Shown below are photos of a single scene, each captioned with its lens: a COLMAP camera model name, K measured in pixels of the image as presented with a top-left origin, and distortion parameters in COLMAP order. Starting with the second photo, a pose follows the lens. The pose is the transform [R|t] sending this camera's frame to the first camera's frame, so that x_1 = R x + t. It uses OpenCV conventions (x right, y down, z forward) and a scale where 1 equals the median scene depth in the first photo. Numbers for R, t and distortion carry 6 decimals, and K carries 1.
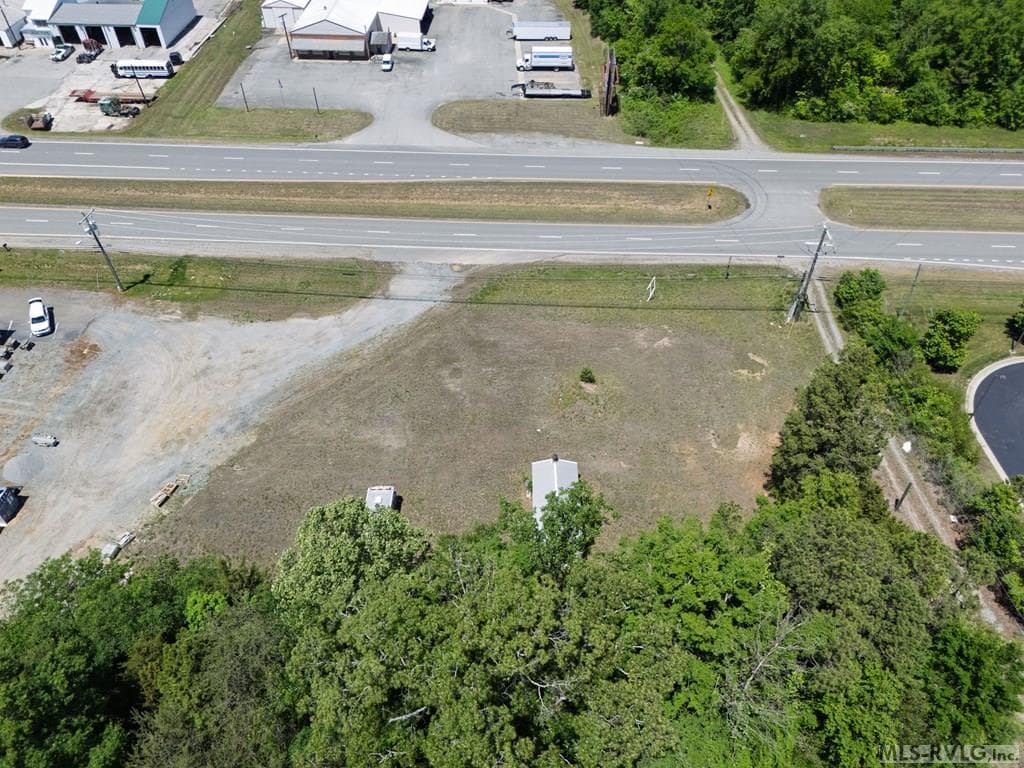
lens RADIAL K [[750.9, 0, 510.1], [0, 750.9, 380.8], [0, 0, 1]] dist [0.066696, -0.060986]
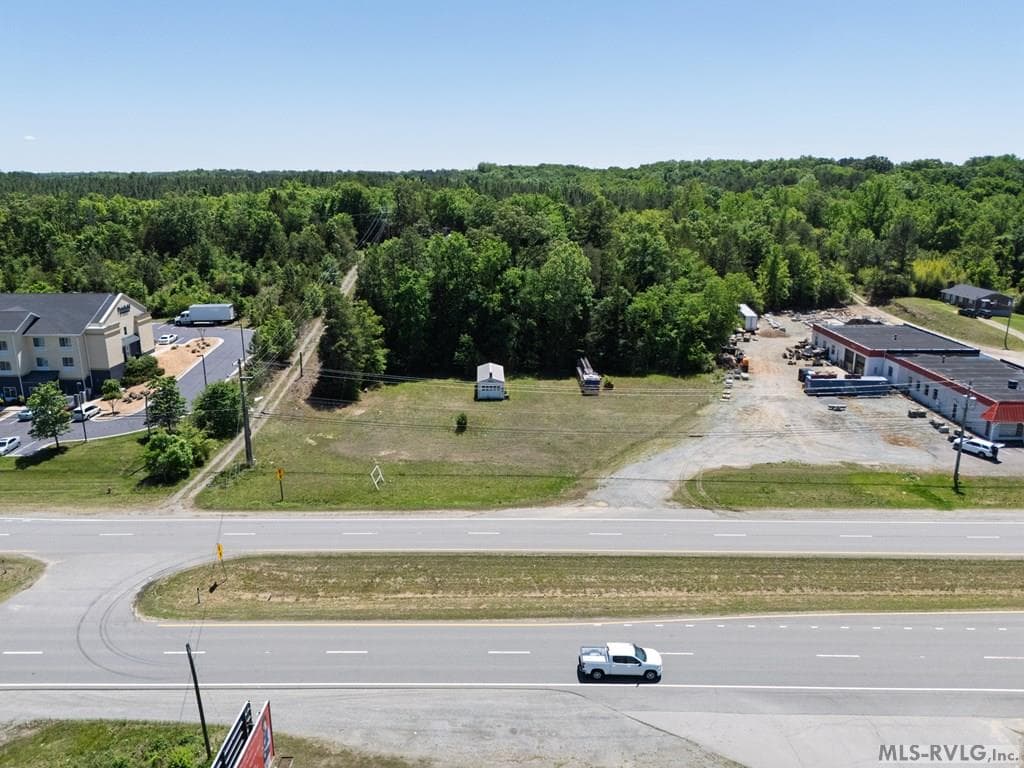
lens RADIAL K [[750.9, 0, 510.1], [0, 750.9, 380.8], [0, 0, 1]] dist [0.066696, -0.060986]
pose [[-0.999139, 0.018496, -0.037136, 0.048555], [-0.022530, 0.509737, 0.860035, -0.801732], [0.034837, 0.860131, -0.508882, 1.132541]]
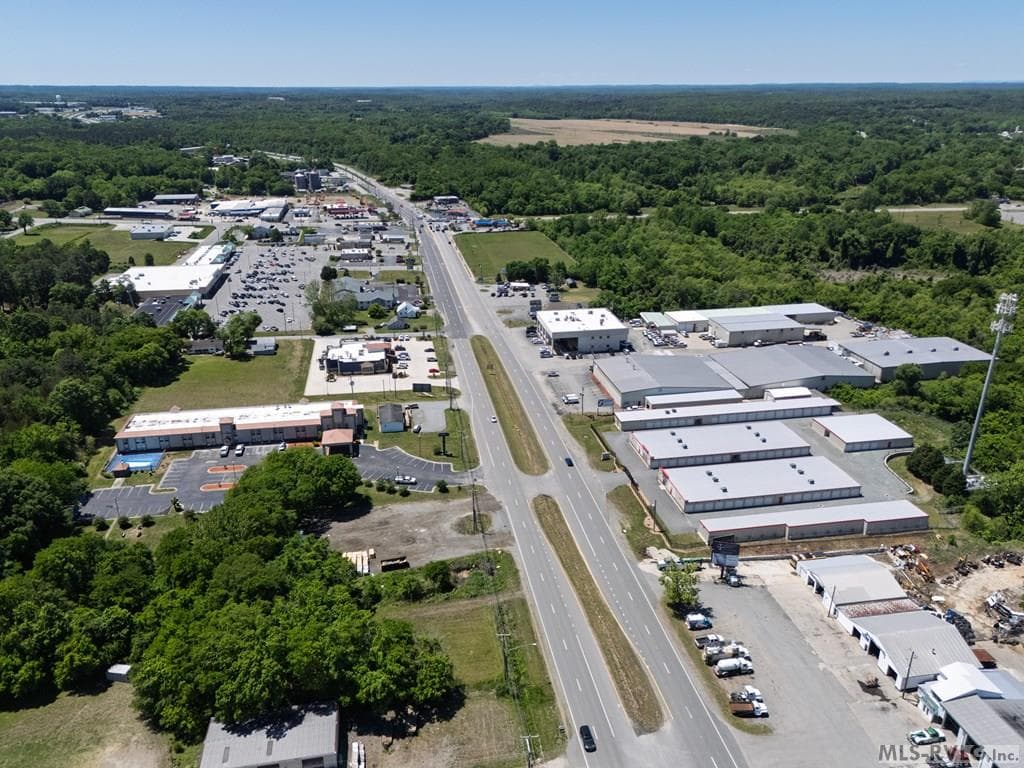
lens RADIAL K [[750.9, 0, 510.1], [0, 750.9, 380.8], [0, 0, 1]] dist [0.066696, -0.060986]
pose [[0.220352, 0.356623, -0.907890, -0.004205], [-0.686205, 0.718171, 0.115553, -0.672796], [0.693230, 0.597536, 0.402967, 0.010261]]
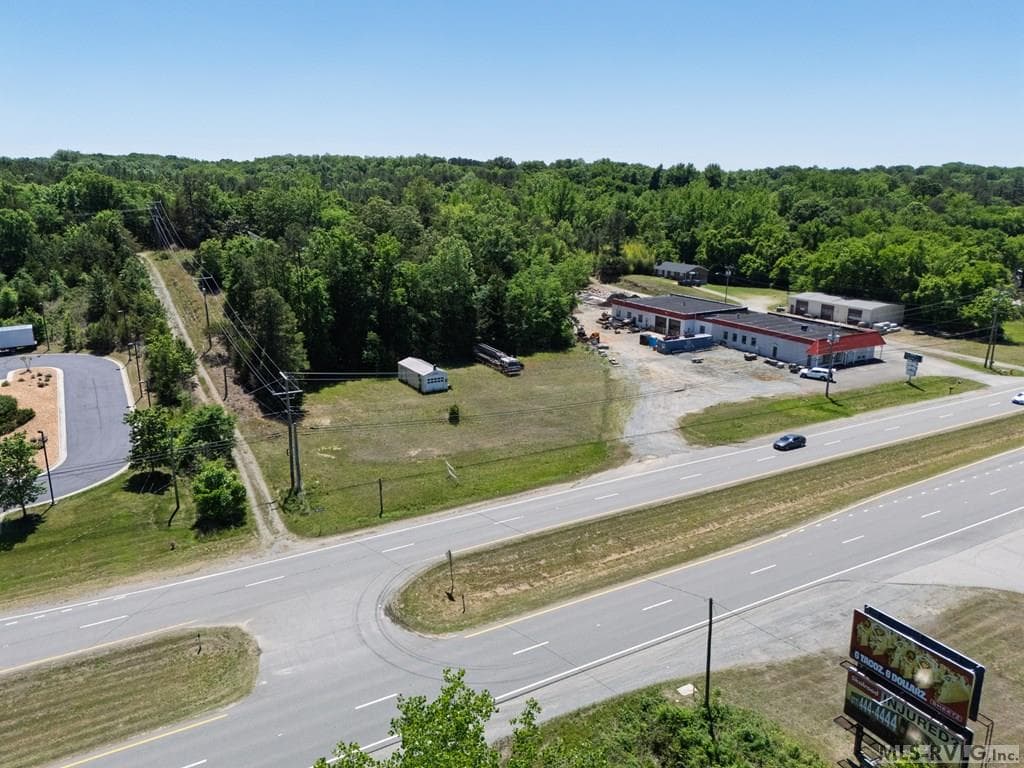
lens RADIAL K [[750.9, 0, 510.1], [0, 750.9, 380.8], [0, 0, 1]] dist [0.066696, -0.060986]
pose [[-0.843582, 0.141767, -0.517950, 0.482511], [-0.376651, 0.531280, 0.758865, -0.742025], [0.382758, 0.835251, -0.394782, 1.069738]]
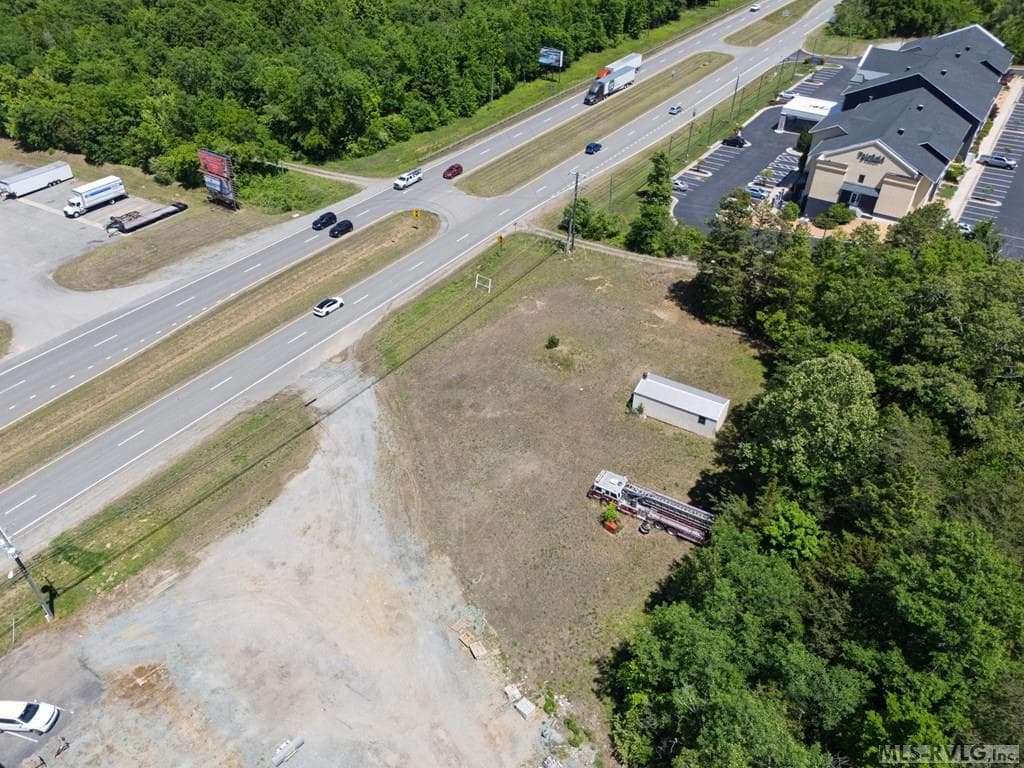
lens RADIAL K [[750.9, 0, 510.1], [0, 750.9, 380.8], [0, 0, 1]] dist [0.066696, -0.060986]
pose [[0.517815, -0.509974, 0.686872, -0.552466], [0.587285, 0.795724, 0.148053, -0.123709], [-0.622064, 0.326726, 0.711538, 0.161275]]
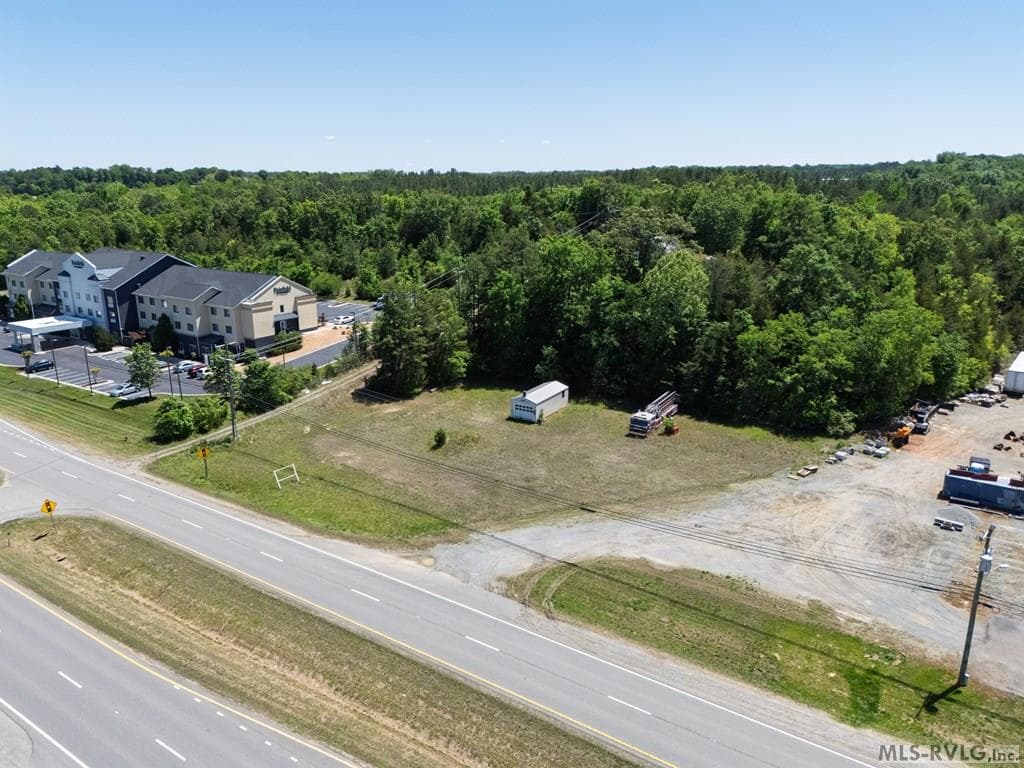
lens RADIAL K [[750.9, 0, 510.1], [0, 750.9, 380.8], [0, 0, 1]] dist [0.066696, -0.060986]
pose [[-0.854289, -0.127044, 0.504034, -0.404623], [0.370257, 0.531851, 0.761606, -0.644289], [-0.364828, 0.837254, -0.407315, 0.974382]]
